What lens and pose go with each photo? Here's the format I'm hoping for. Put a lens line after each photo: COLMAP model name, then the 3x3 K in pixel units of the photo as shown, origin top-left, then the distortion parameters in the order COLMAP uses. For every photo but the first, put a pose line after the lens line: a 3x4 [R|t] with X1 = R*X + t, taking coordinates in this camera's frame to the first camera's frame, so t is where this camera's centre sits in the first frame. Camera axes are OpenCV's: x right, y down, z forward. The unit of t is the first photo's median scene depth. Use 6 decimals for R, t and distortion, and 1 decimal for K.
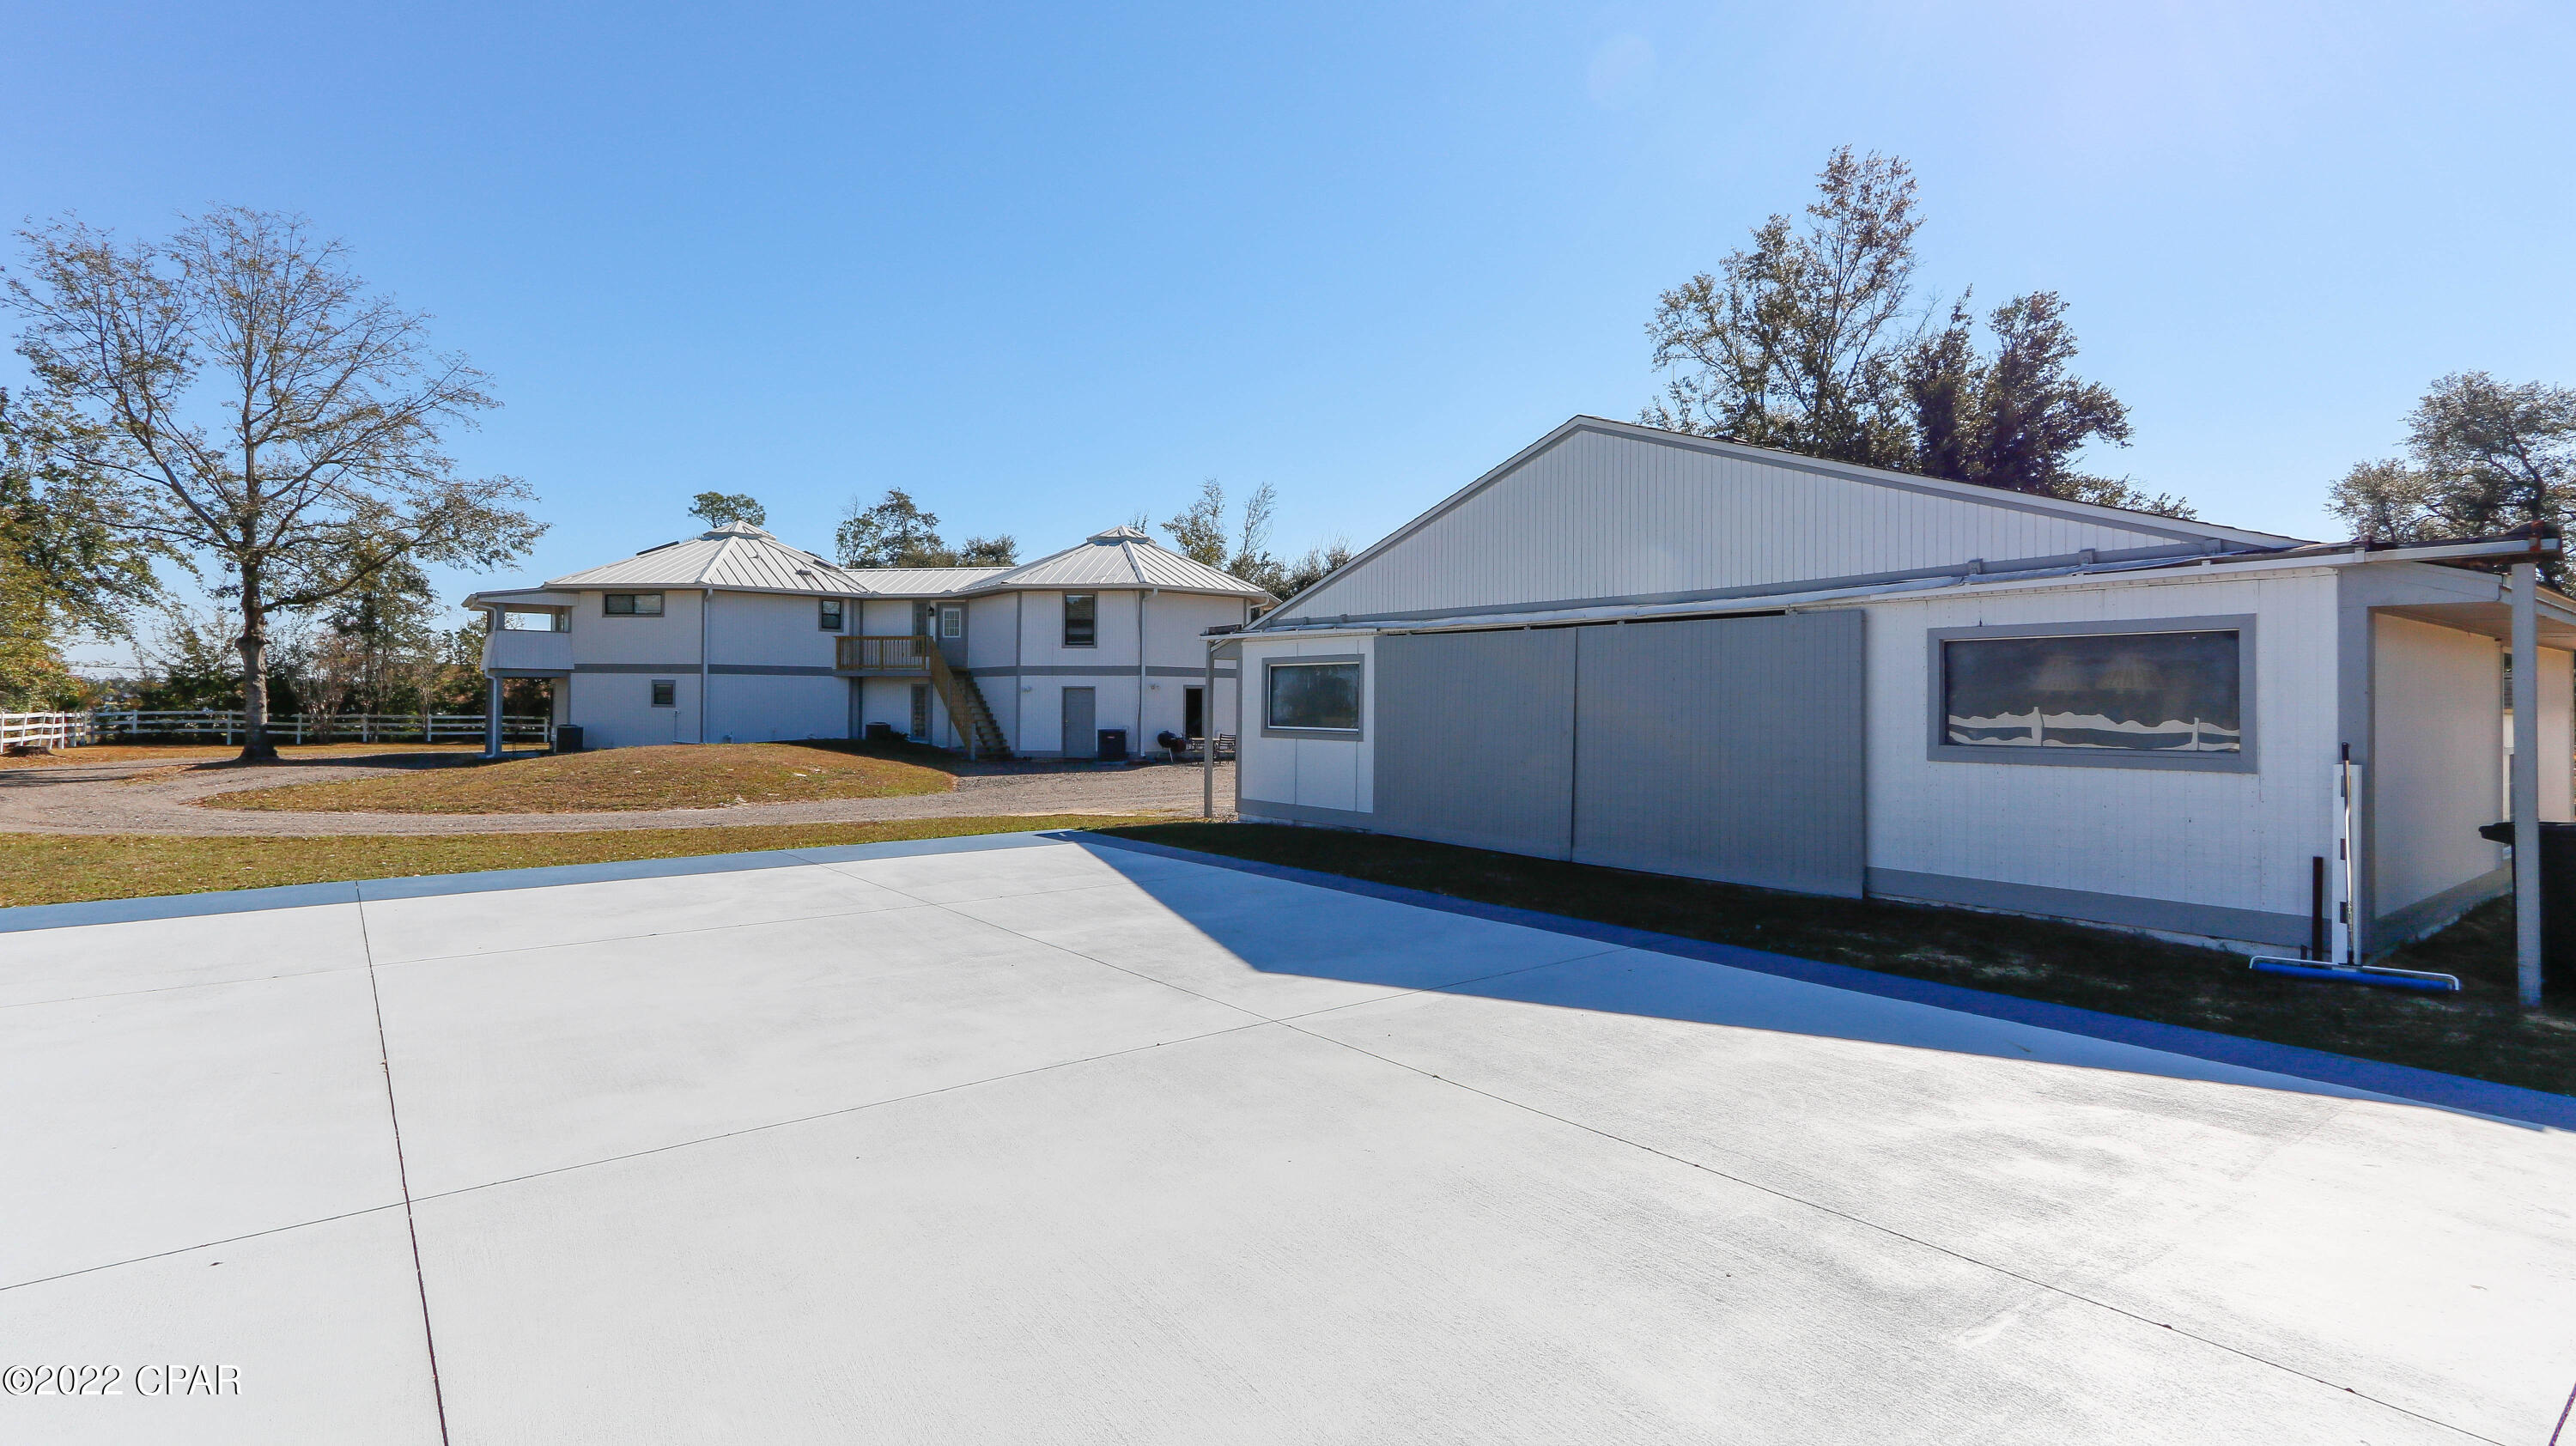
lens RADIAL K [[1232.6, 0, 1291.1], [0, 1232.6, 682.7], [0, 0, 1]] dist [0.016442, -0.000737]
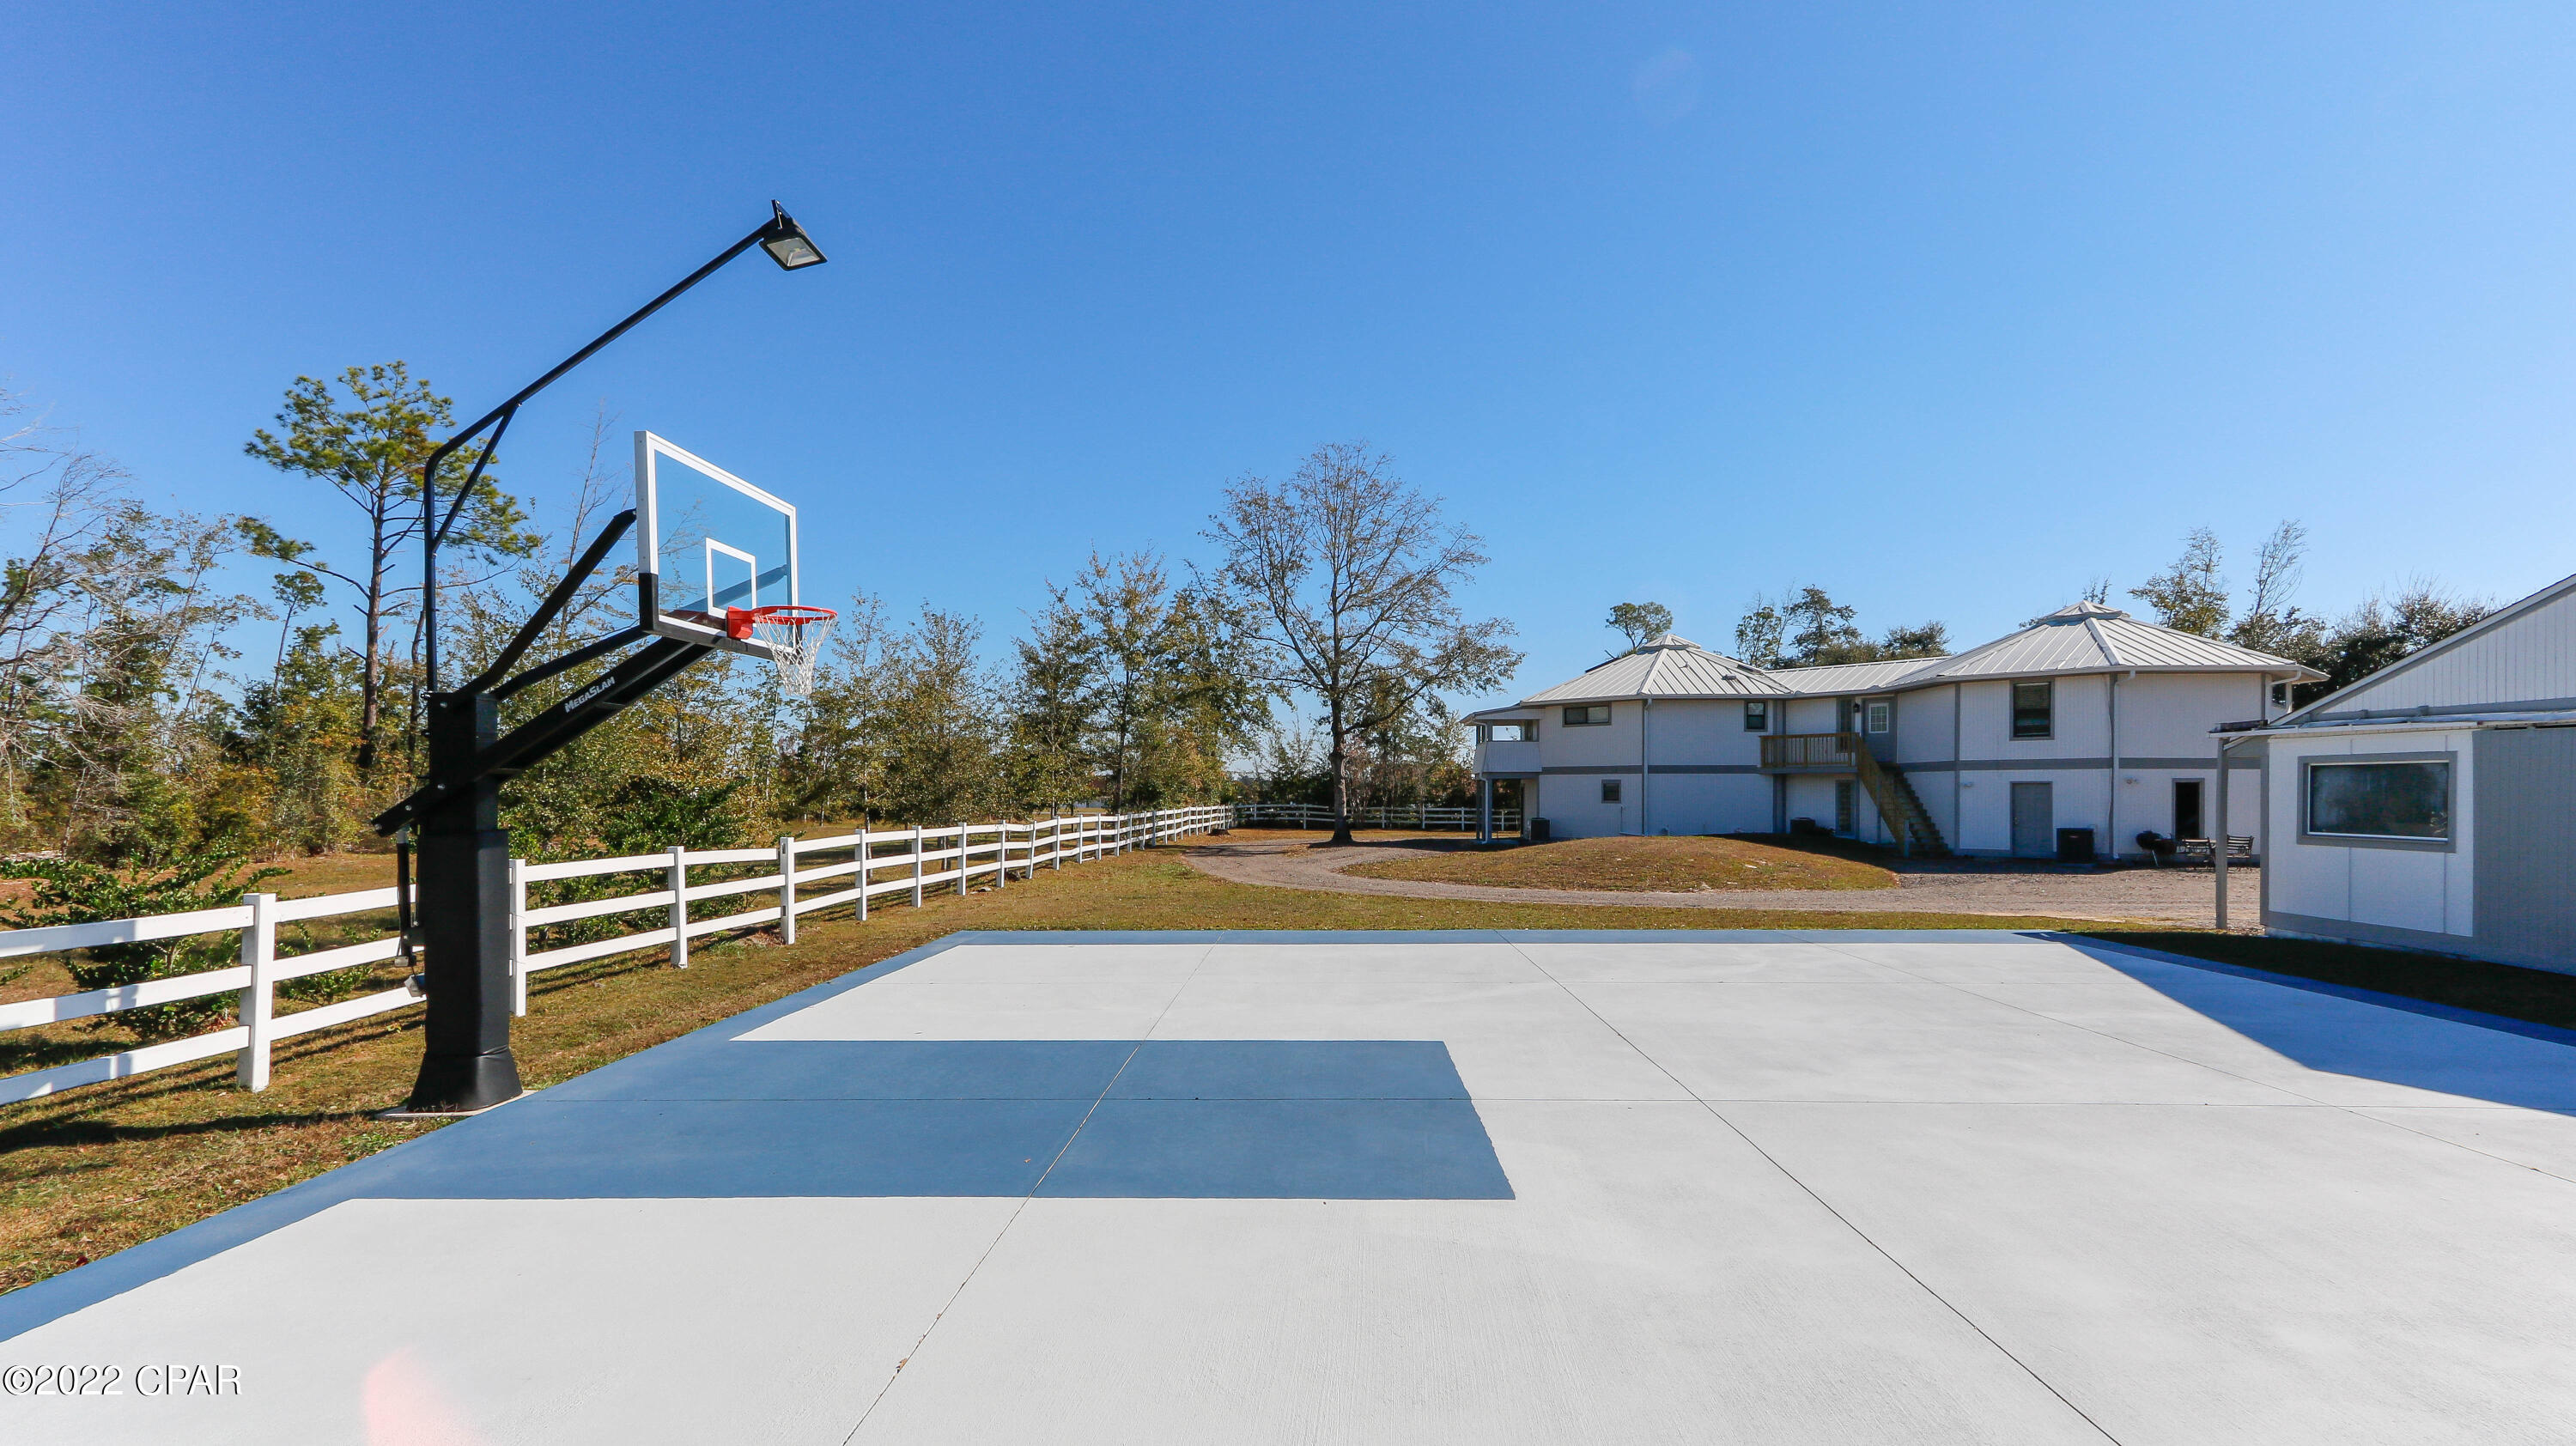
lens RADIAL K [[1232.6, 0, 1265.6], [0, 1232.6, 790.3], [0, 0, 1]] dist [0.016442, -0.000737]
pose [[0.759593, -0.005789, -0.650372, -0.002115], [0.014797, 0.999855, 0.008382, -0.006998], [0.650230, -0.015991, 0.759569, -0.091720]]
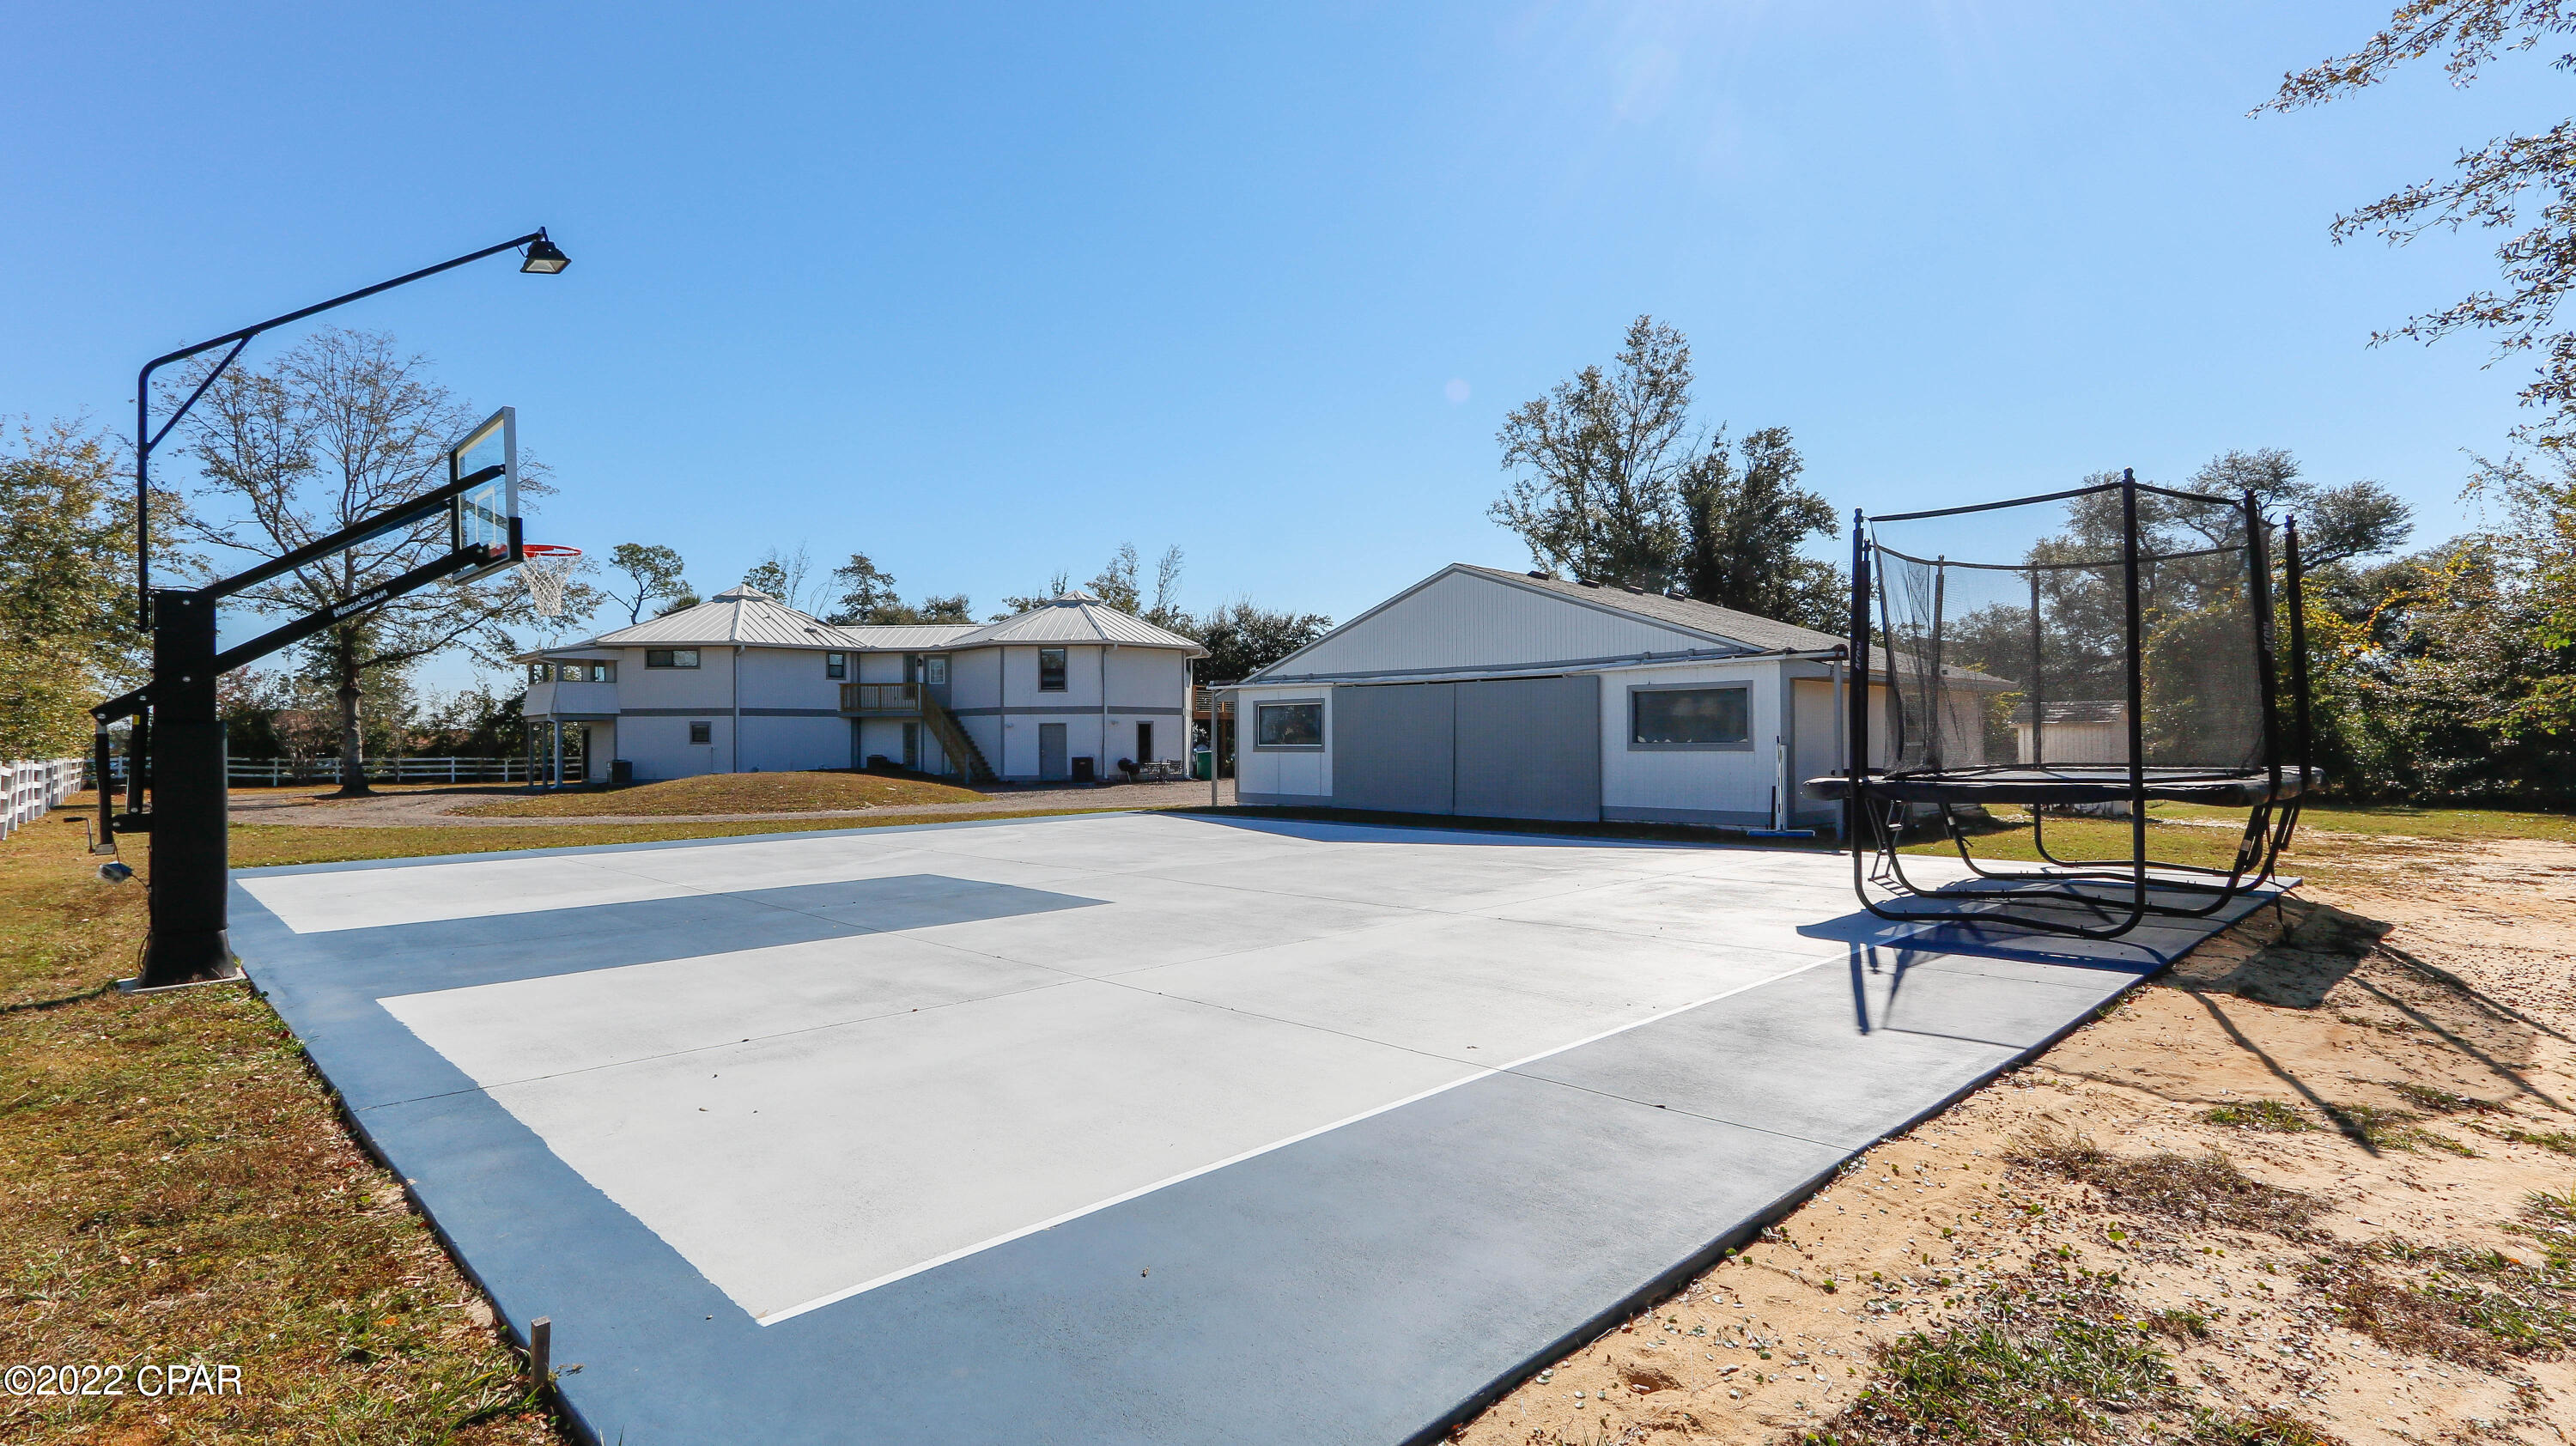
lens RADIAL K [[1232.6, 0, 1292.1], [0, 1232.6, 756.8], [0, 0, 1]] dist [0.016442, -0.000737]
pose [[0.993802, -0.014470, 0.110218, -0.073125], [0.011154, 0.999468, 0.030639, 0.001587], [-0.110603, -0.029219, 0.993435, -0.272710]]
